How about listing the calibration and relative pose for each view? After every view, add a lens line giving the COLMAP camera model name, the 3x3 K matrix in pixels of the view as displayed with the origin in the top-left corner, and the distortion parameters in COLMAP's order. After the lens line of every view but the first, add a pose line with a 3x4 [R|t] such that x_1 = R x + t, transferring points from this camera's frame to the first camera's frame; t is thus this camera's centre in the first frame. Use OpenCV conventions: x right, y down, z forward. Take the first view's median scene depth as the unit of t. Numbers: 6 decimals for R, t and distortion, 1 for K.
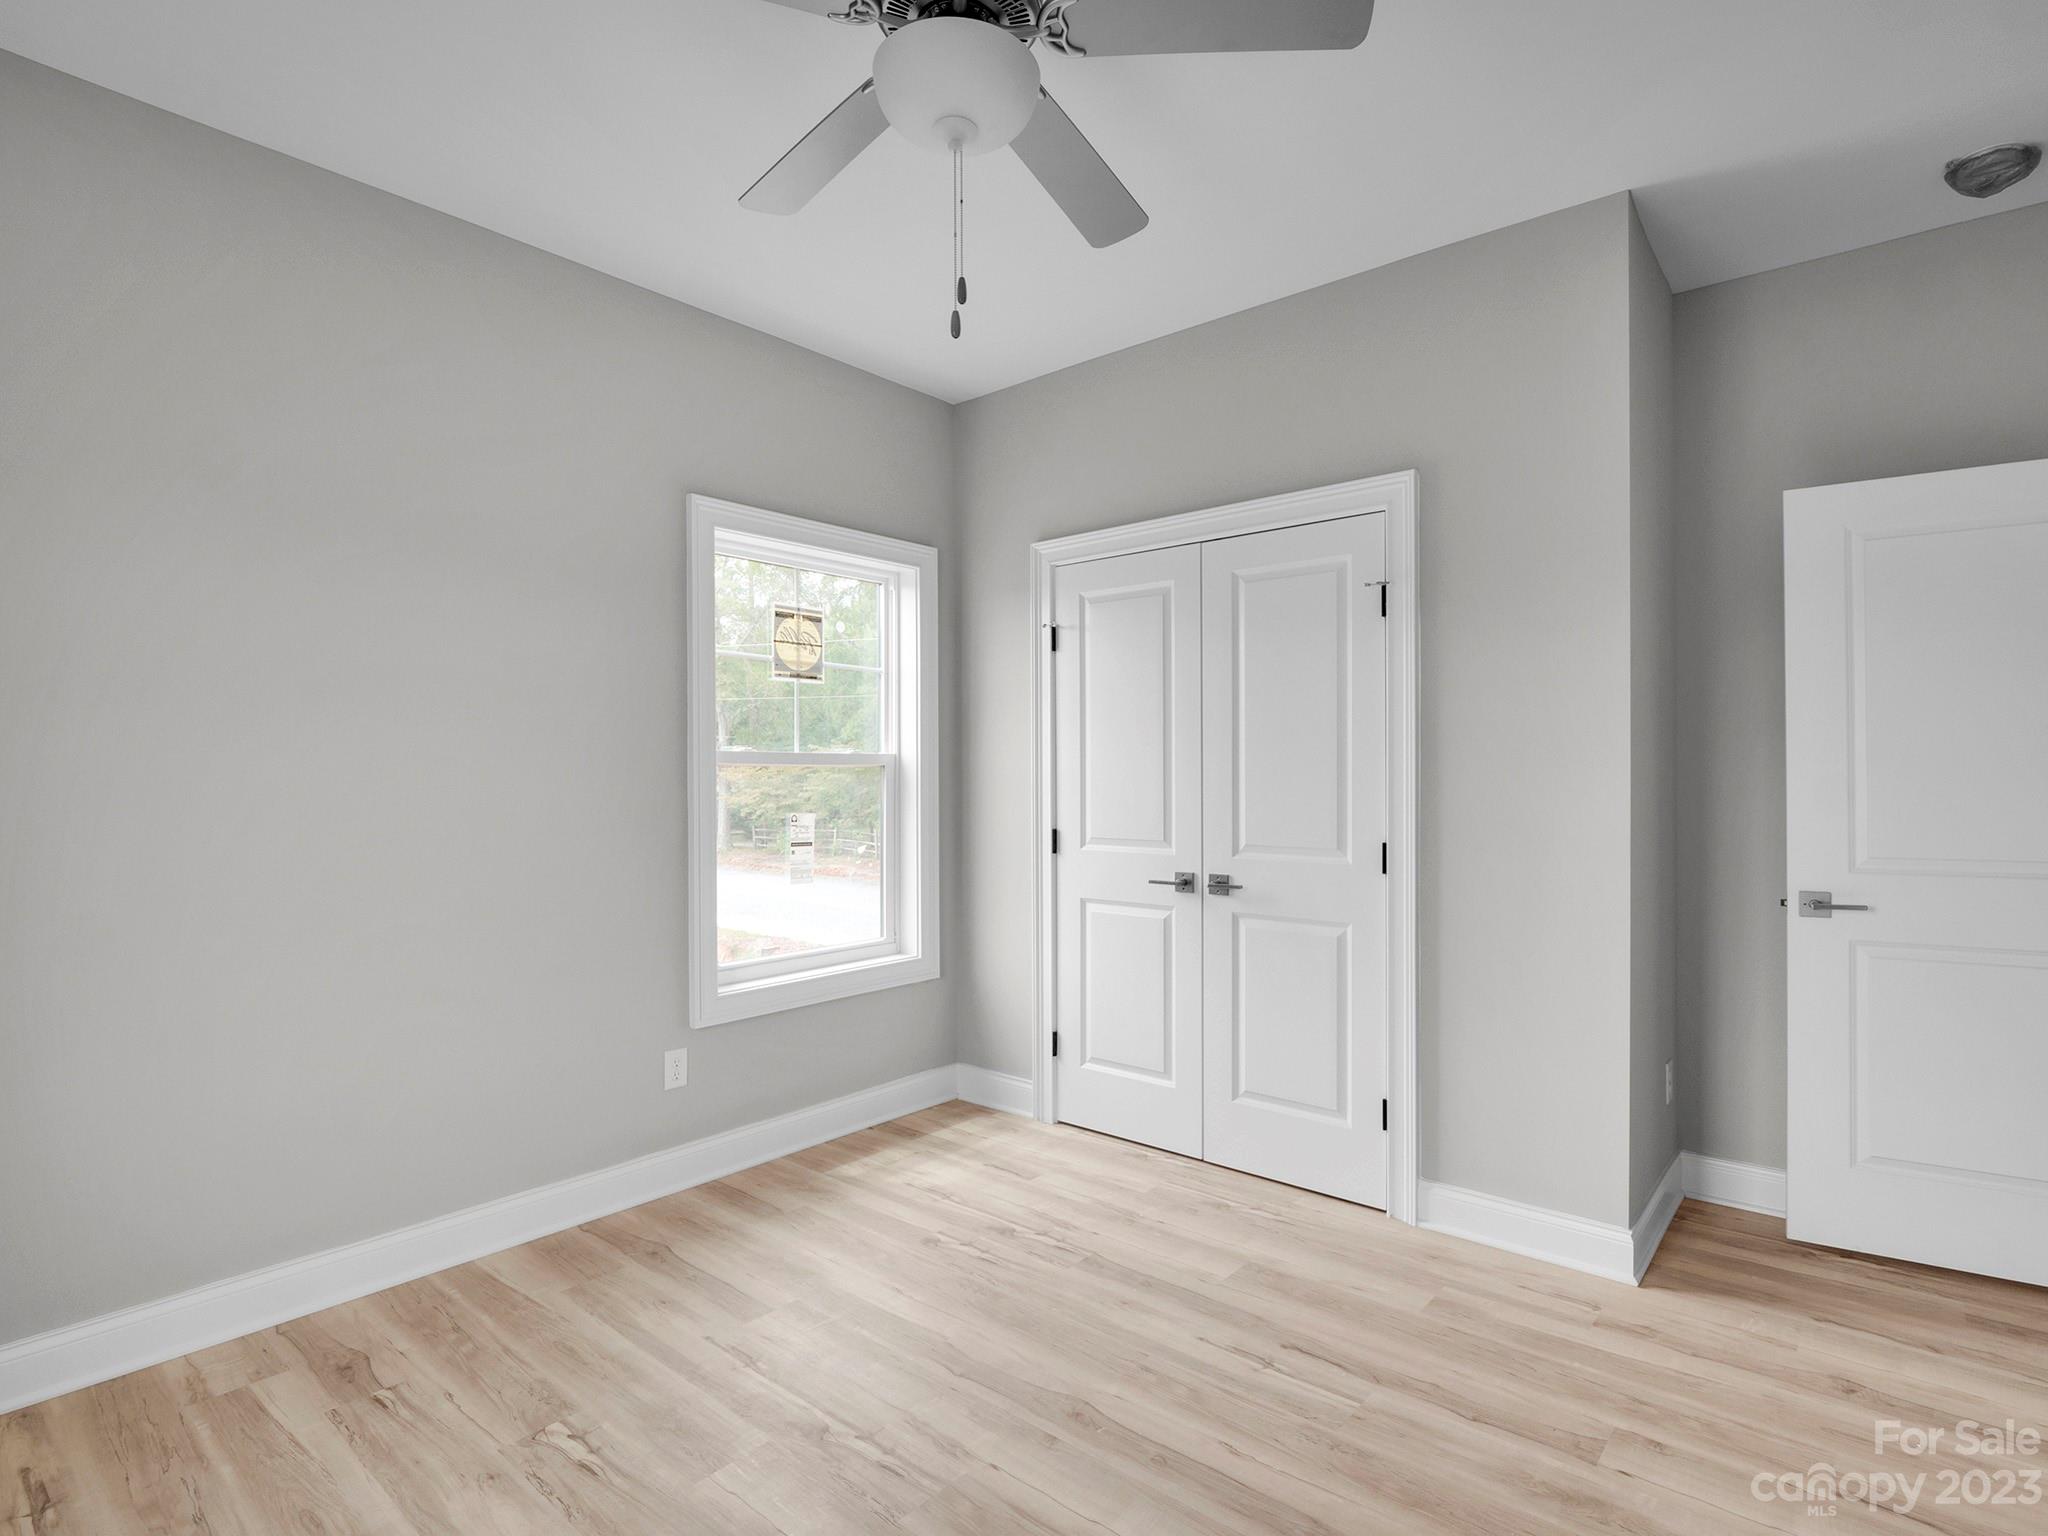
lens RADIAL K [[1055.8, 0, 1014.8], [0, 1055.8, 769.7], [0, 0, 1]] dist [-0.017582, 0.002823]
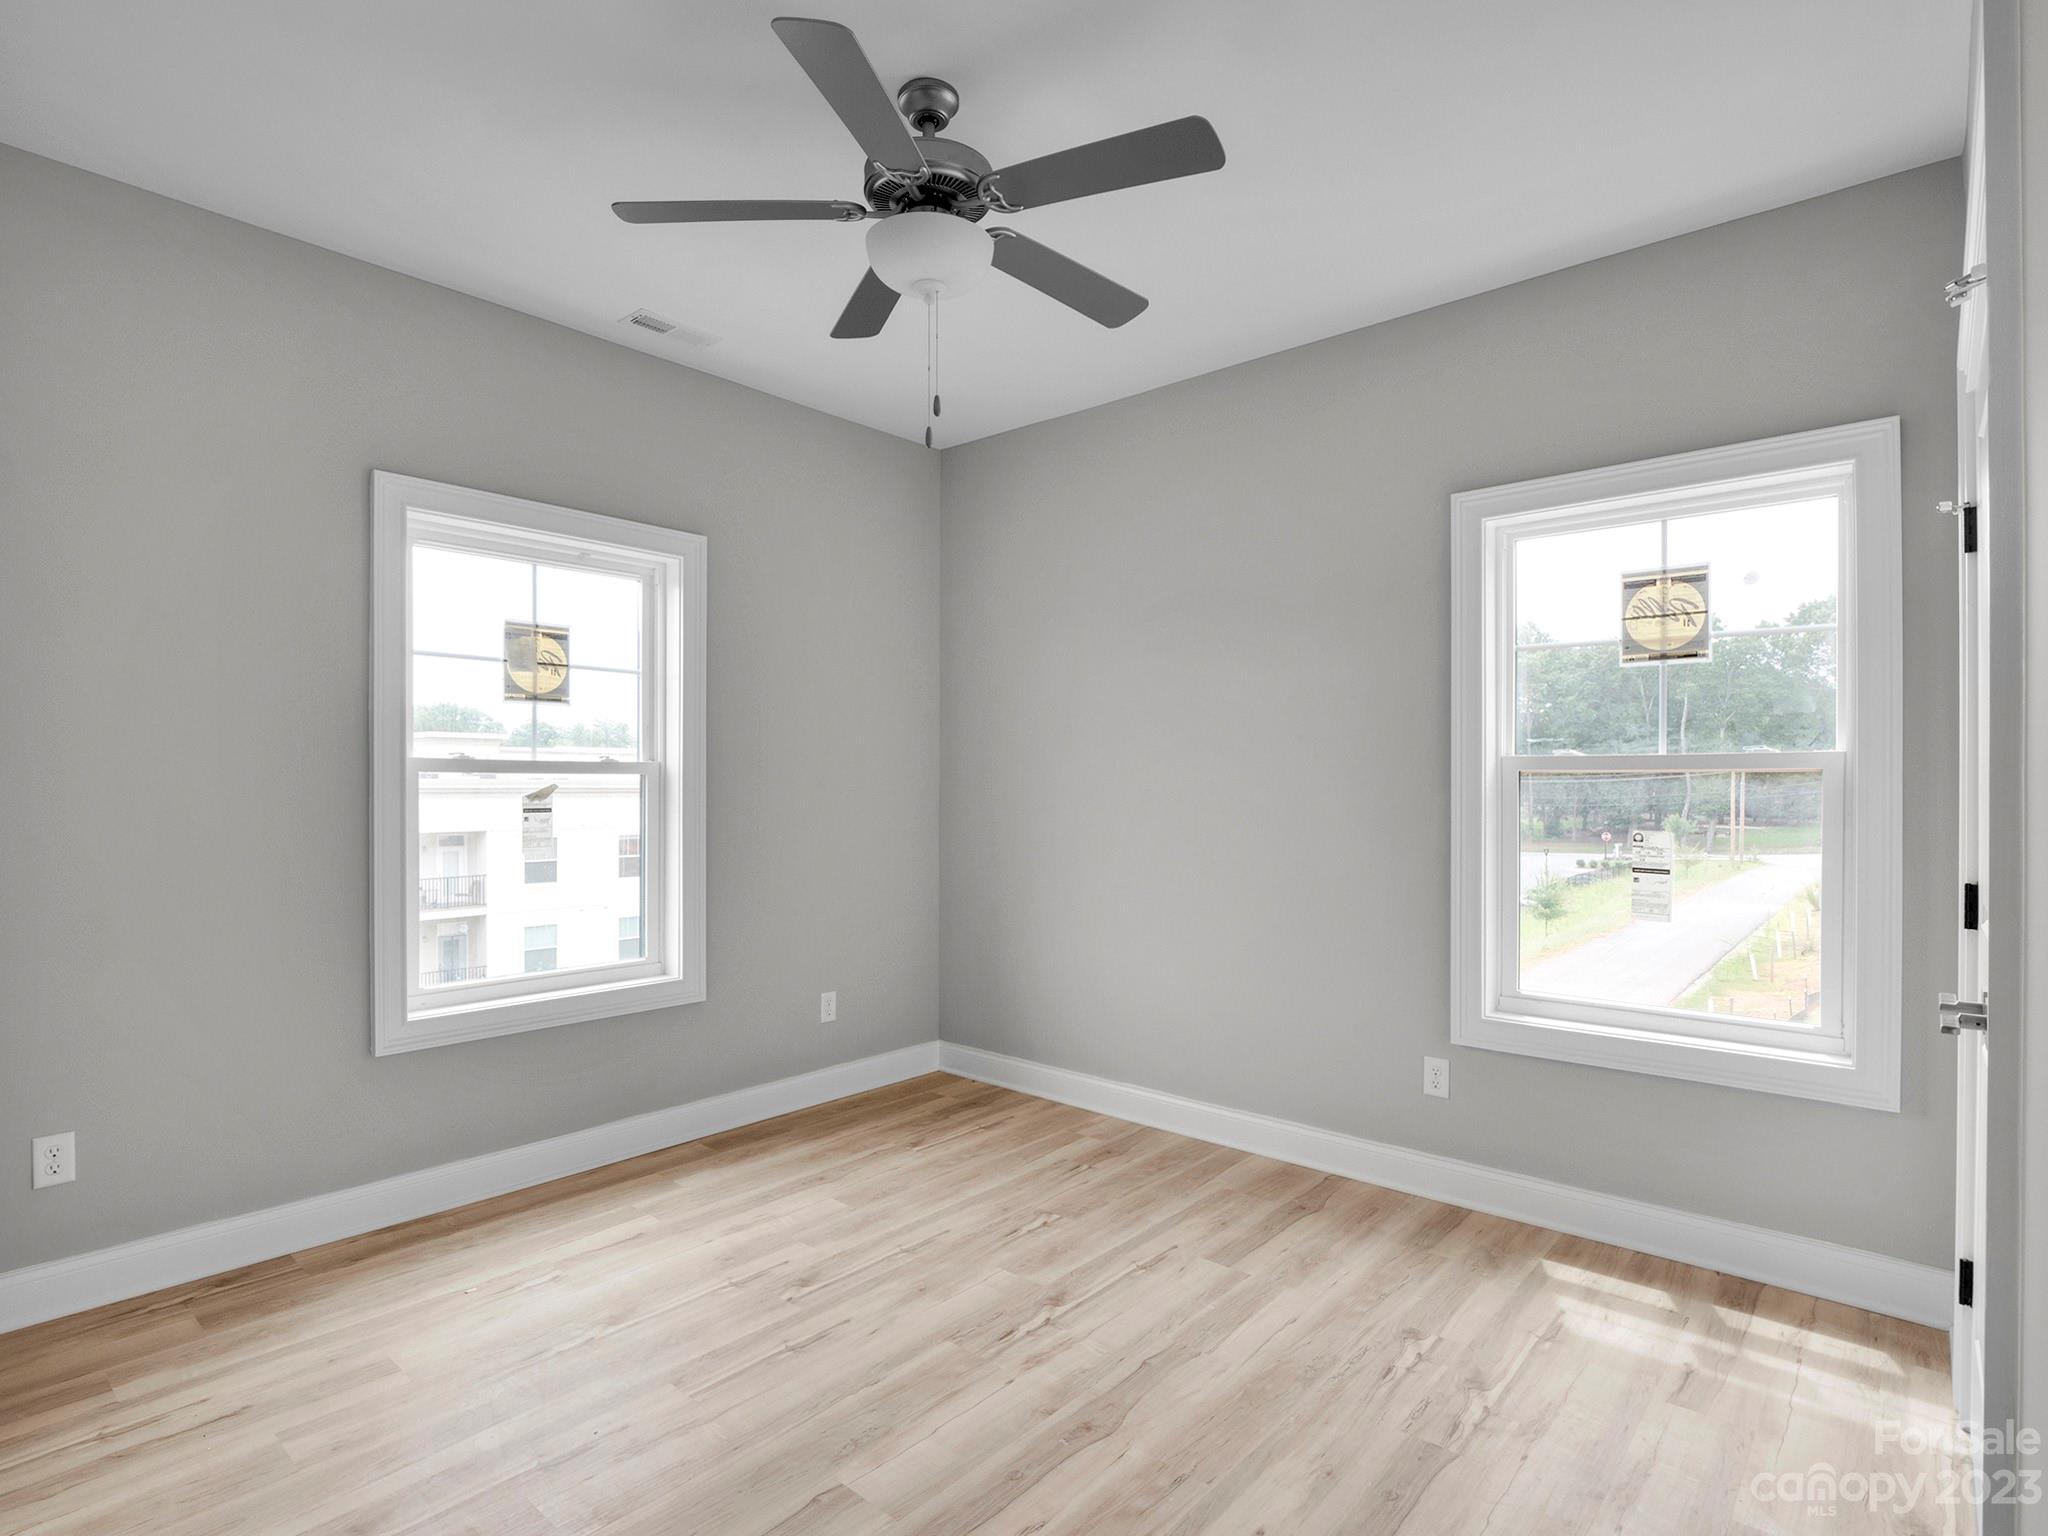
lens RADIAL K [[1055.8, 0, 1004.9], [0, 1055.8, 777.7], [0, 0, 1]] dist [-0.017582, 0.002823]
pose [[-0.024734, -0.003267, -0.999689, 0.685818], [0.004321, 0.999985, -0.003374, 0.002004], [0.999685, -0.004403, -0.024719, 0.616442]]
